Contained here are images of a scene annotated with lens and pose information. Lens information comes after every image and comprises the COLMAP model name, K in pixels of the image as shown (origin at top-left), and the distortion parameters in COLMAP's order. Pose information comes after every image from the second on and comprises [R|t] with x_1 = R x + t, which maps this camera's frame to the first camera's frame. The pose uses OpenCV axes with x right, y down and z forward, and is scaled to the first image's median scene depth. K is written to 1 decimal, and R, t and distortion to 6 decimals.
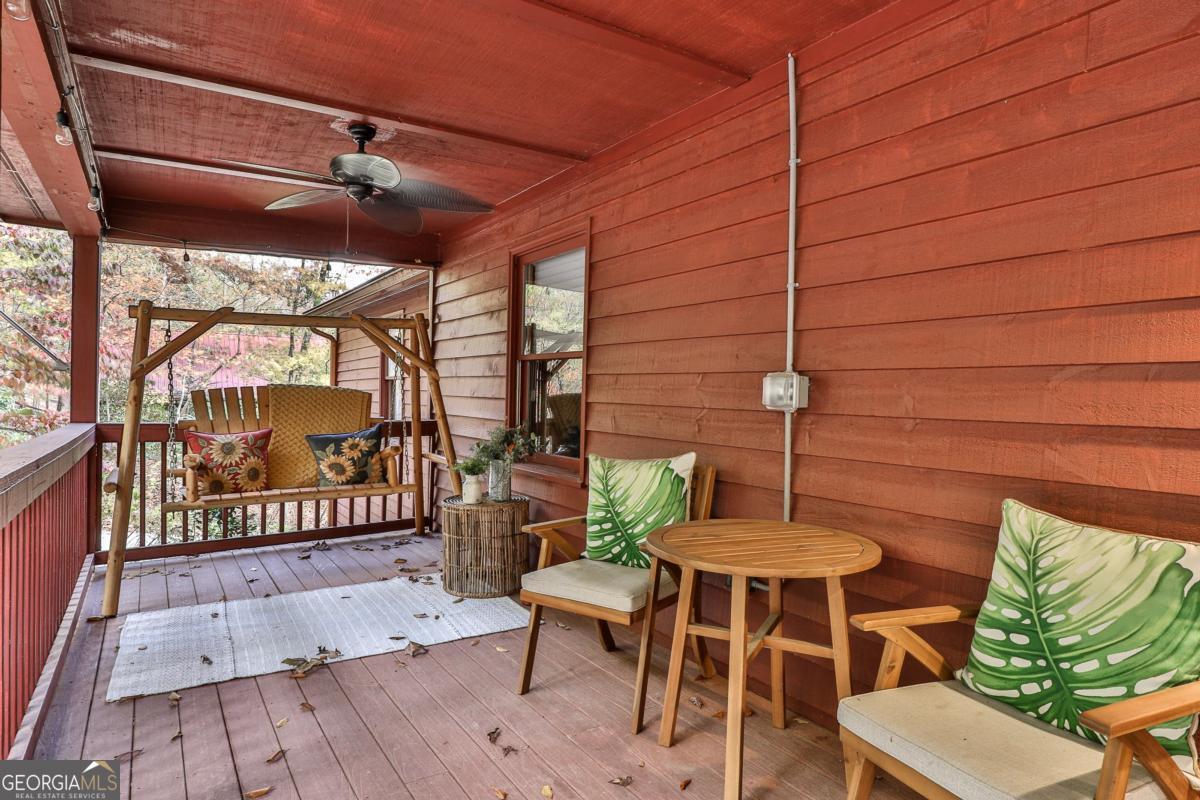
lens RADIAL K [[650.0, 0, 600.0], [0, 650.0, 400.0], [0, 0, 1]] dist [-0.020605, -0.001821]
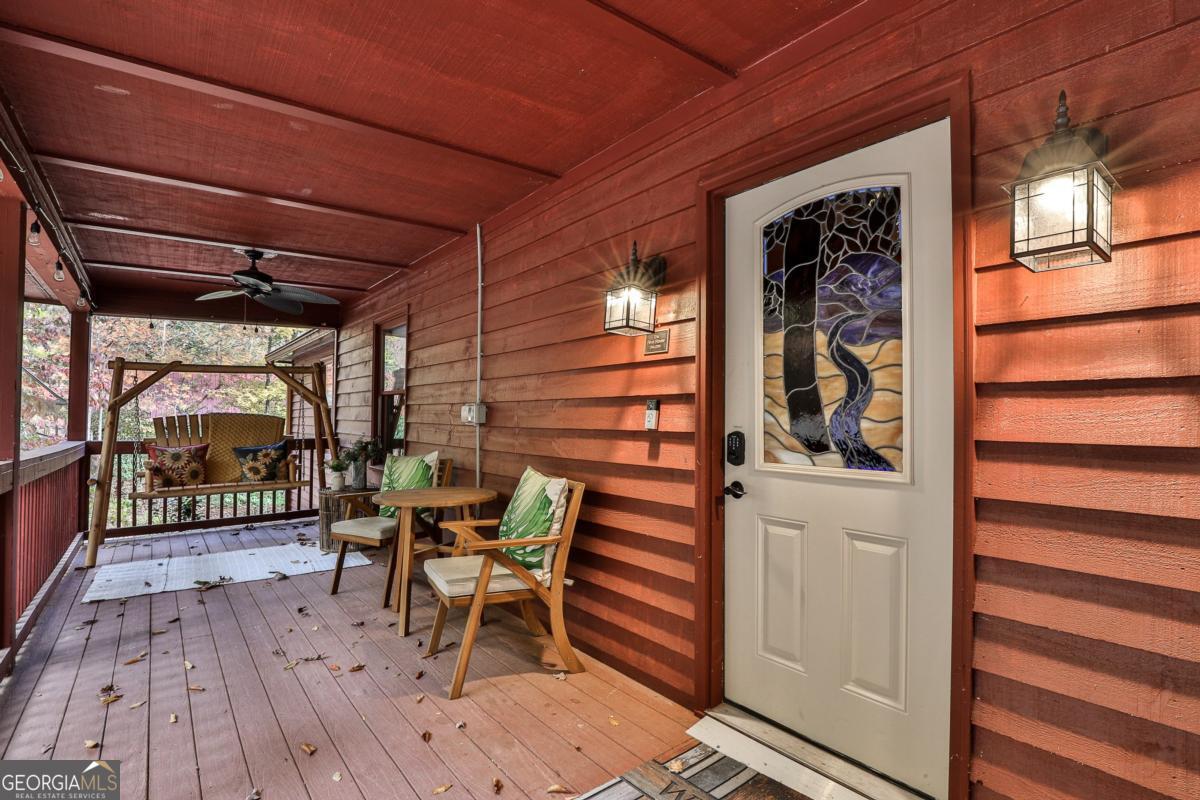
lens RADIAL K [[593.8, 0, 601.7], [0, 593.8, 405.5], [0, 0, 1]] dist [-0.027490, 0.001918]
pose [[0.999126, -0.009728, 0.040647, 0.352414], [0.010996, 0.999456, -0.031094, 0.010742], [-0.040323, 0.031513, 0.998690, -0.390493]]
